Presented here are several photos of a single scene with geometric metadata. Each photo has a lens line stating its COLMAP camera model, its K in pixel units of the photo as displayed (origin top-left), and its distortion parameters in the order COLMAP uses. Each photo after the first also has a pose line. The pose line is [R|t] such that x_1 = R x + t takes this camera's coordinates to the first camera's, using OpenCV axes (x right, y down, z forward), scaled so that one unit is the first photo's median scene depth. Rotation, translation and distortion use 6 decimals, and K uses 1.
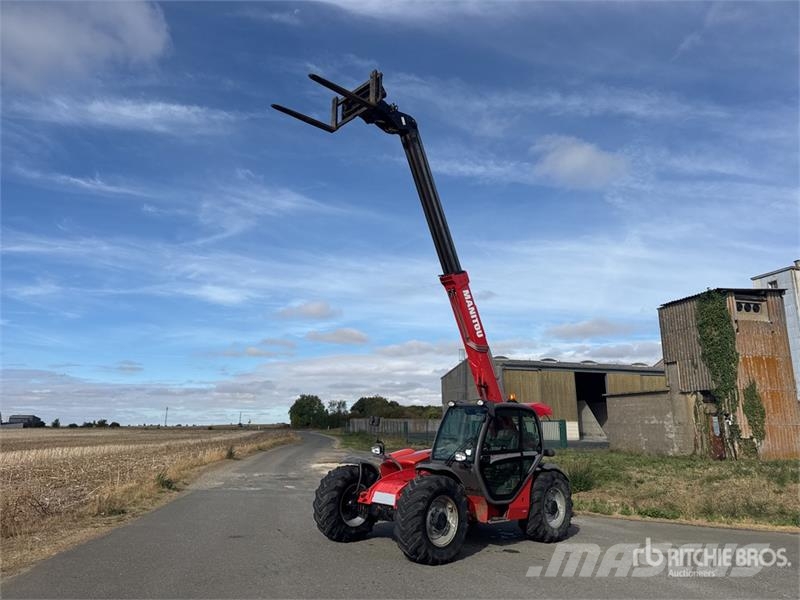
lens RADIAL K [[580.2, 0, 398.2], [0, 580.2, 293.0], [0, 0, 1]] dist [0.047300, -0.039704]
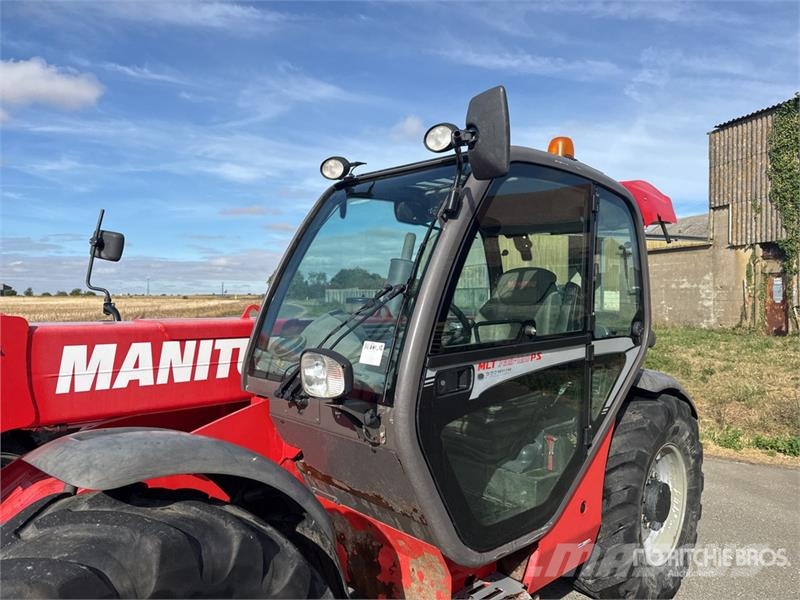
lens RADIAL K [[553.6, 0, 398.0], [0, 553.6, 308.0], [0, 0, 1]] dist [0.038163, -0.004048]
pose [[0.999714, 0.002429, 0.023809, 0.070046], [-0.008071, 0.970773, 0.239864, 0.116680], [-0.022531, -0.239988, 0.970514, 0.449791]]
